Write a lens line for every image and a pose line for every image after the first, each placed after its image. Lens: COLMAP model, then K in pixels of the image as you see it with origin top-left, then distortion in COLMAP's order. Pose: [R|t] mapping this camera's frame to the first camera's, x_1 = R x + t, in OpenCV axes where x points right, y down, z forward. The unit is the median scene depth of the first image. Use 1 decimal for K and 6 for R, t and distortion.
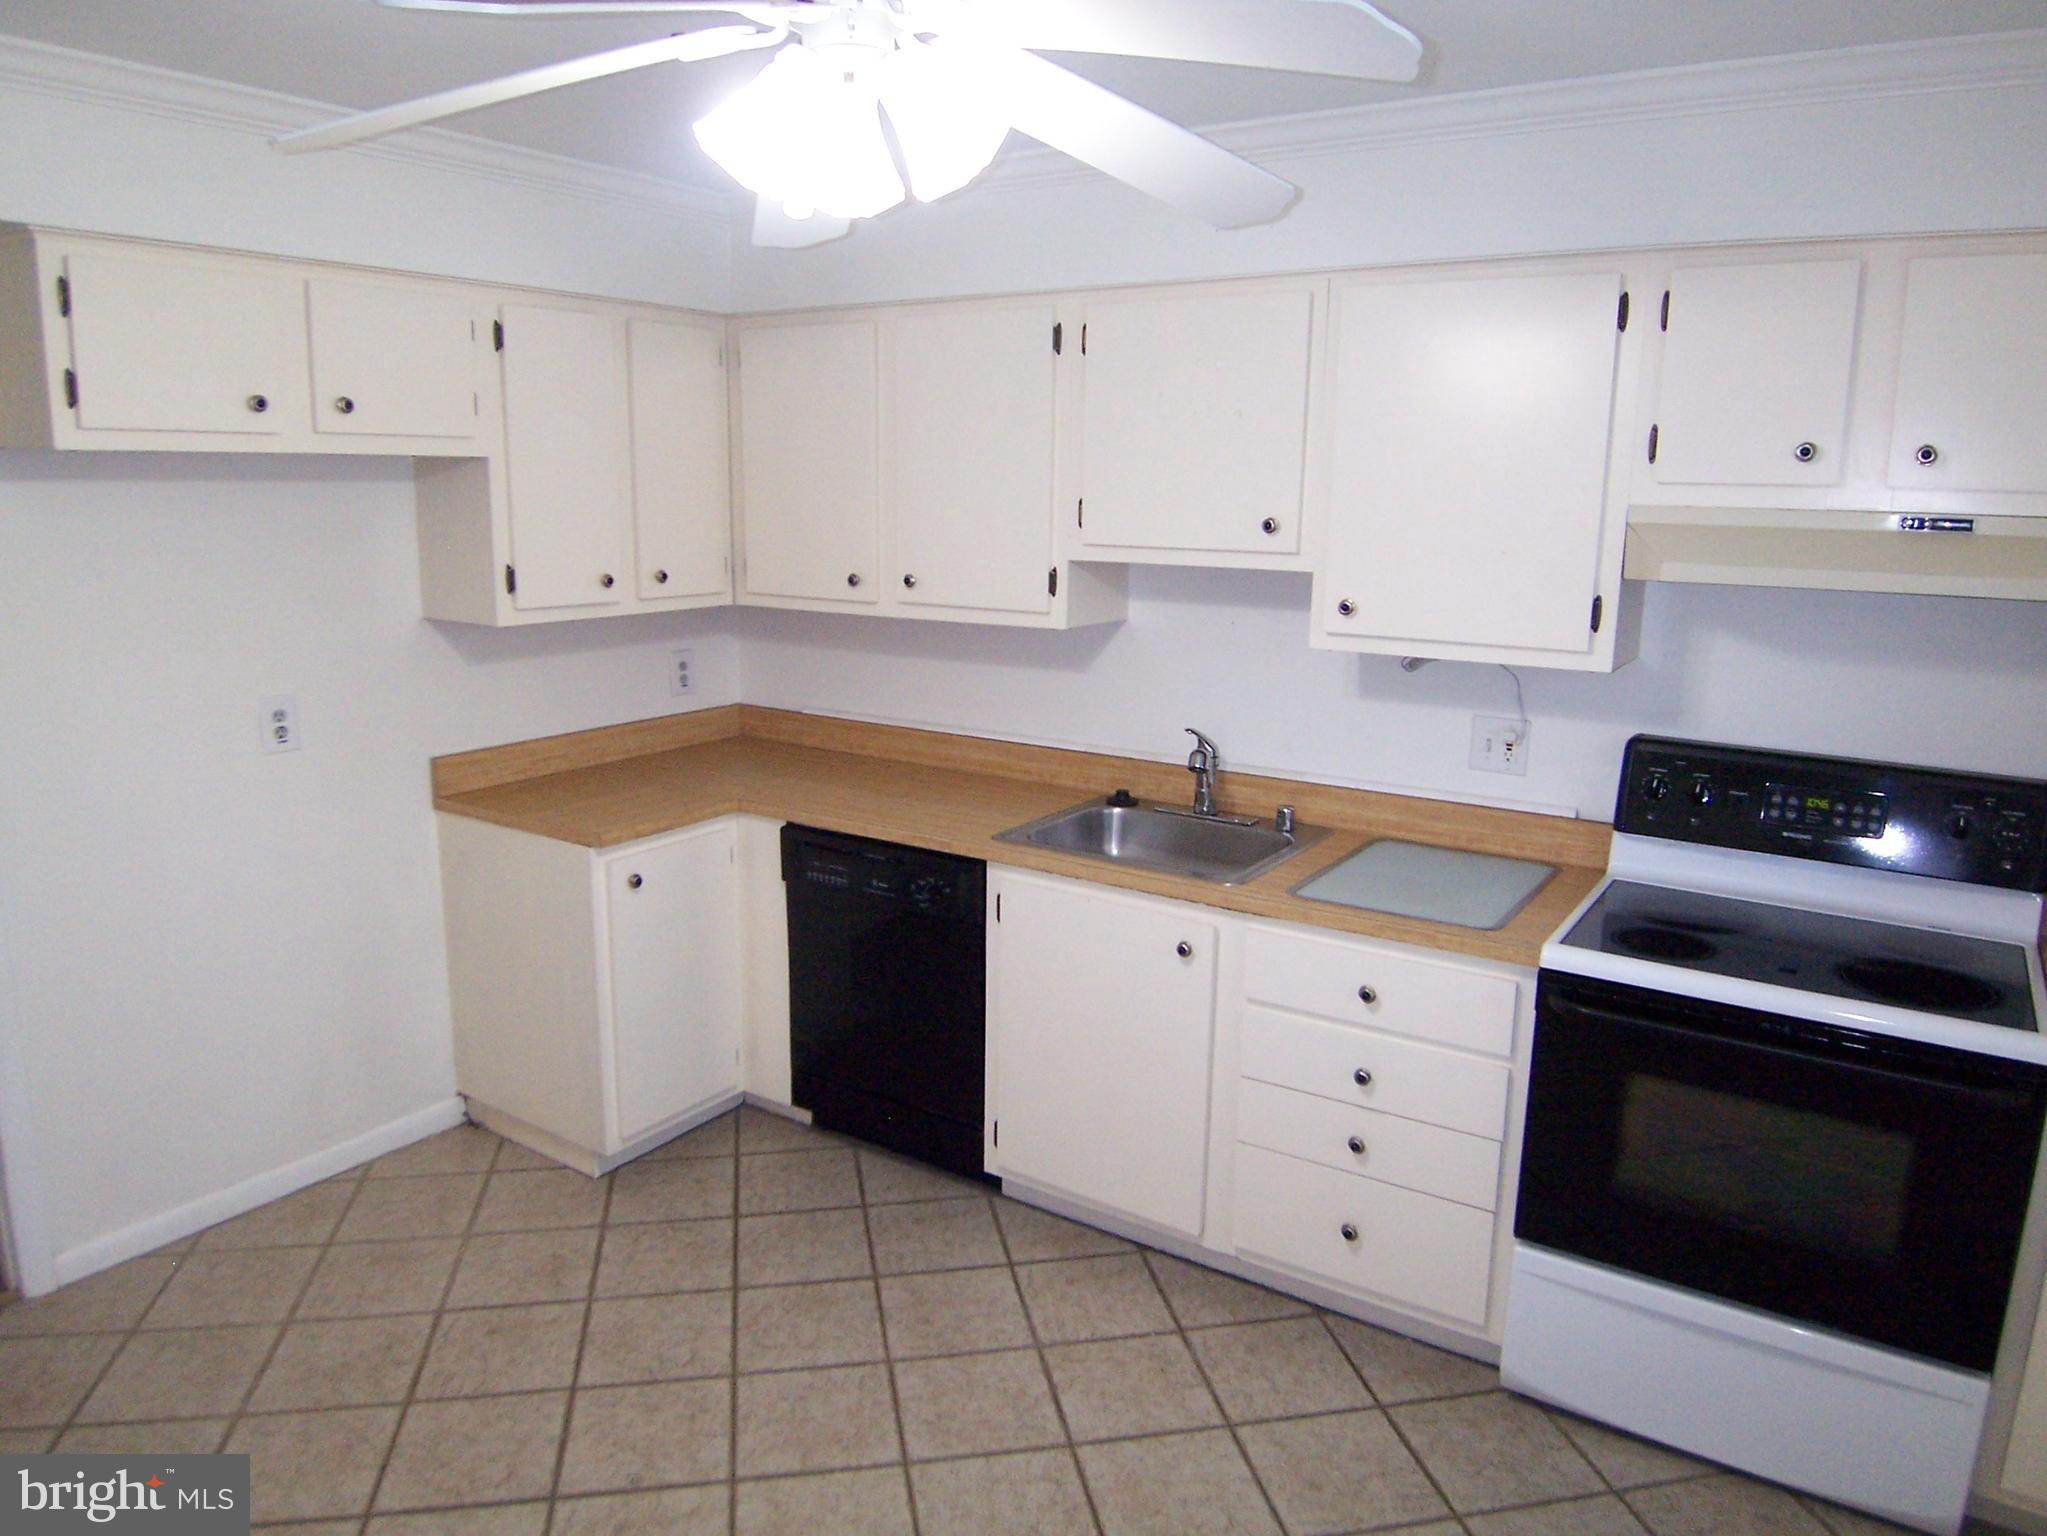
lens RADIAL K [[1374.2, 0, 1024.3], [0, 1374.2, 766.3], [0, 0, 1]] dist [-0.017551, -0.036326]
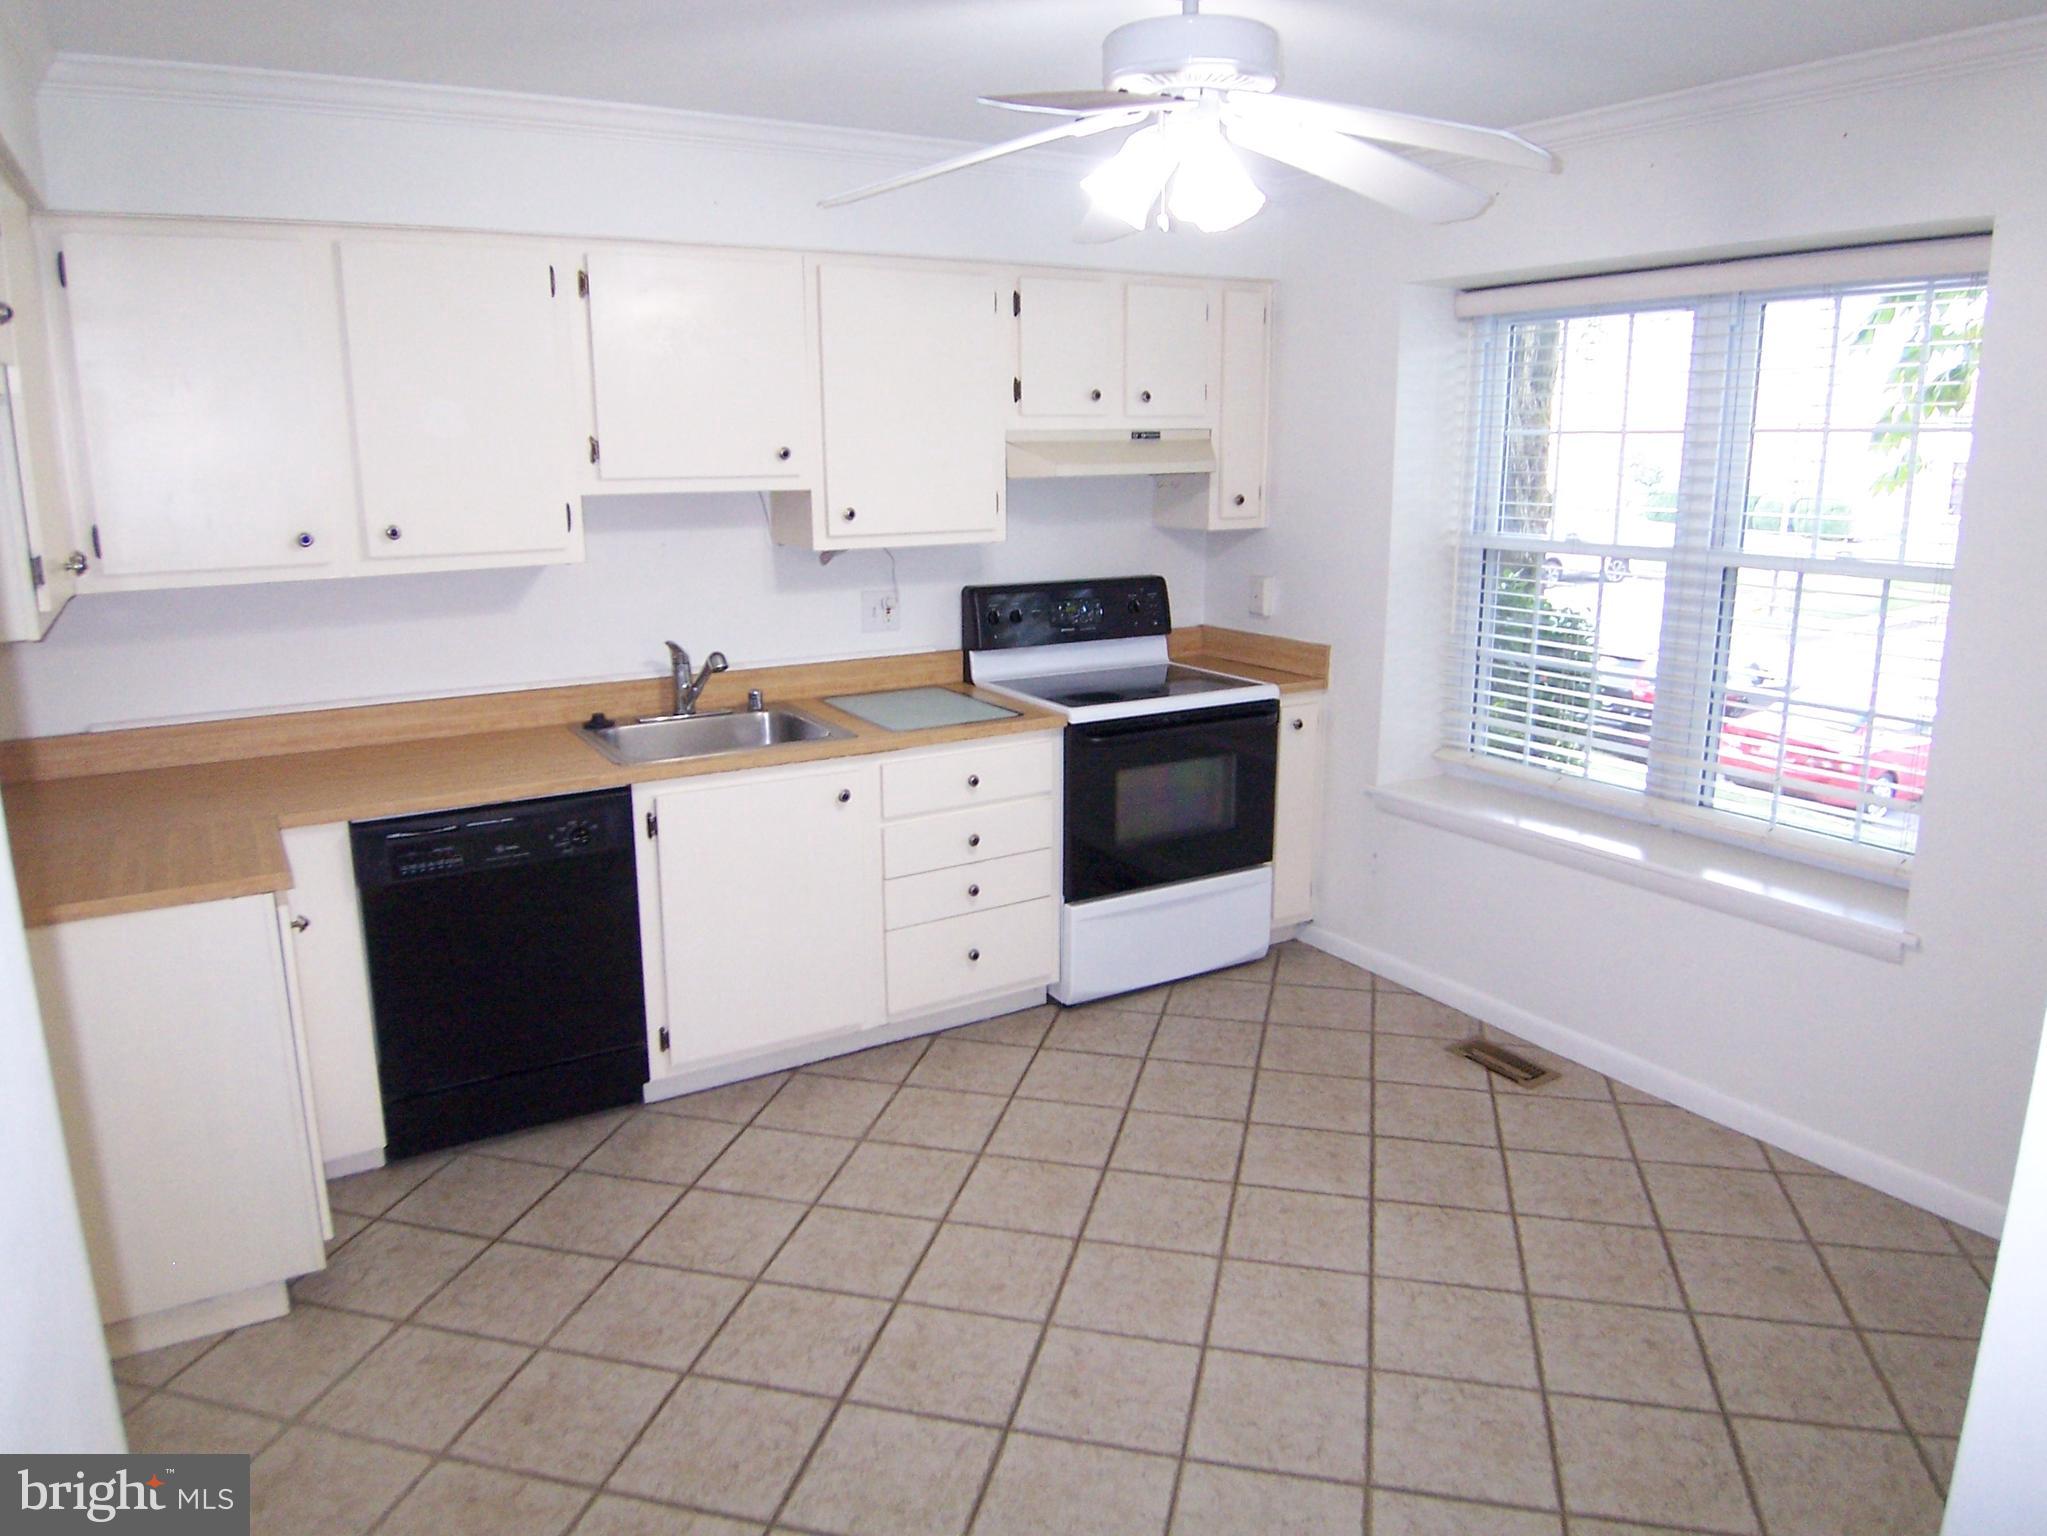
lens RADIAL K [[1374.2, 0, 1032.1], [0, 1374.2, 761.6], [0, 0, 1]] dist [-0.017551, -0.036326]
pose [[0.426926, -0.229526, 0.874673, -0.852386], [0.188354, 0.968608, 0.162241, -0.064894], [-0.884453, 0.095483, 0.456756, 0.262325]]
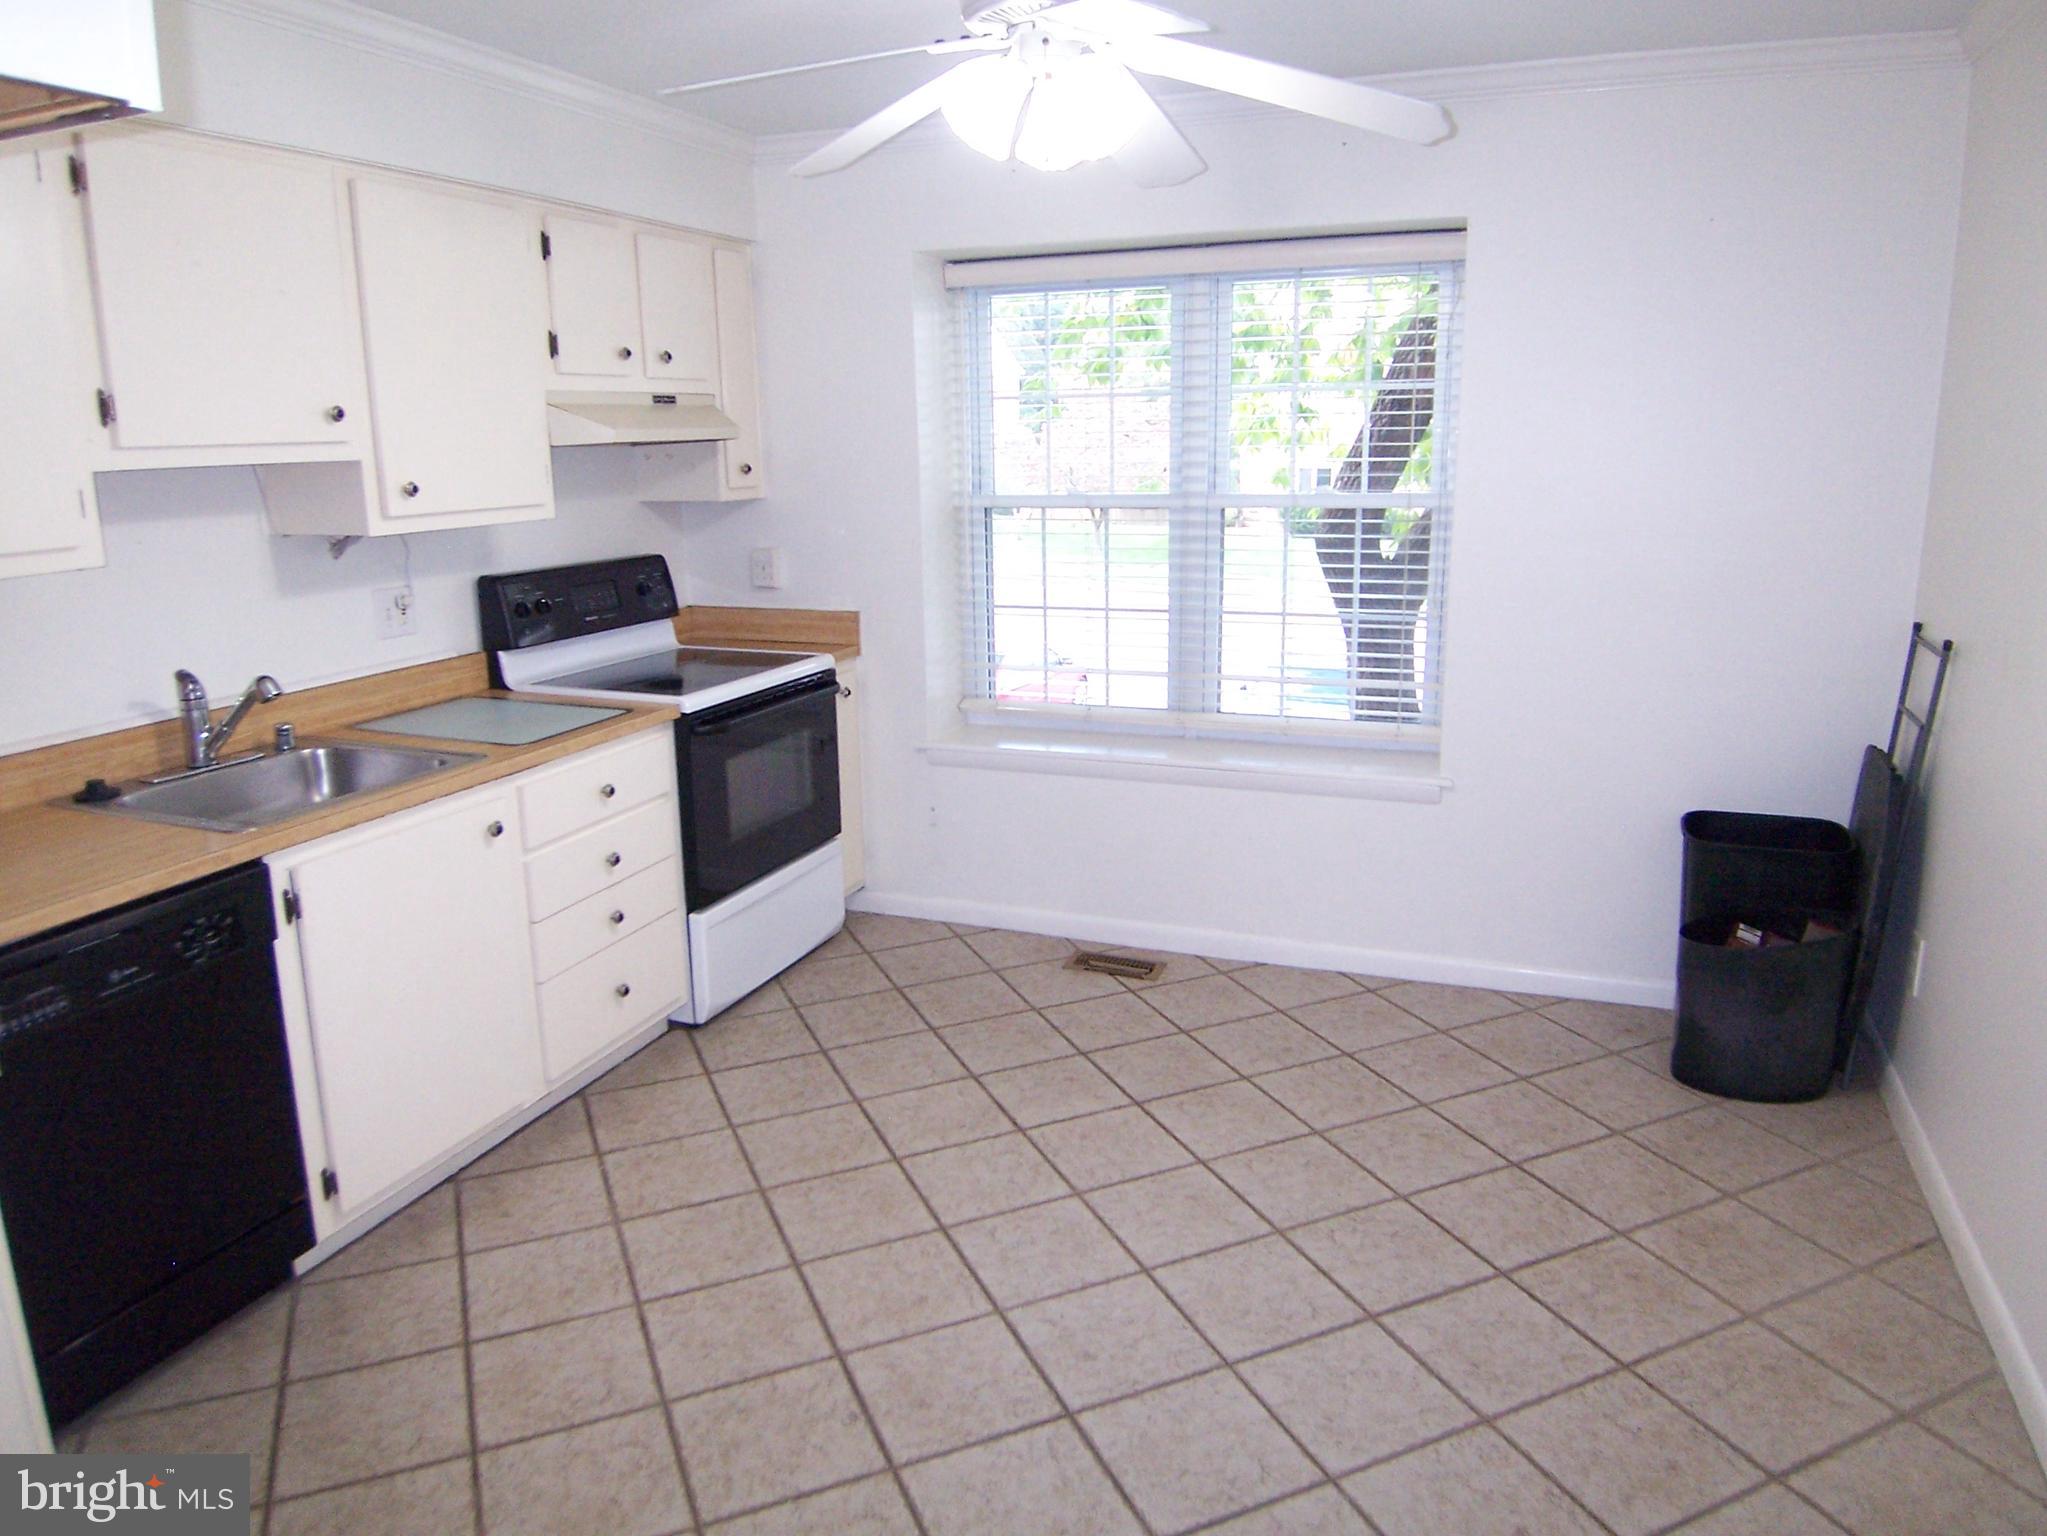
lens RADIAL K [[1374.2, 0, 1020.4], [0, 1374.2, 757.8], [0, 0, 1]] dist [-0.017551, -0.036326]
pose [[-0.205842, -0.246181, 0.947113, -0.875324], [0.196492, 0.937731, 0.286447, -0.126798], [-0.958655, 0.245064, -0.144652, 0.724208]]
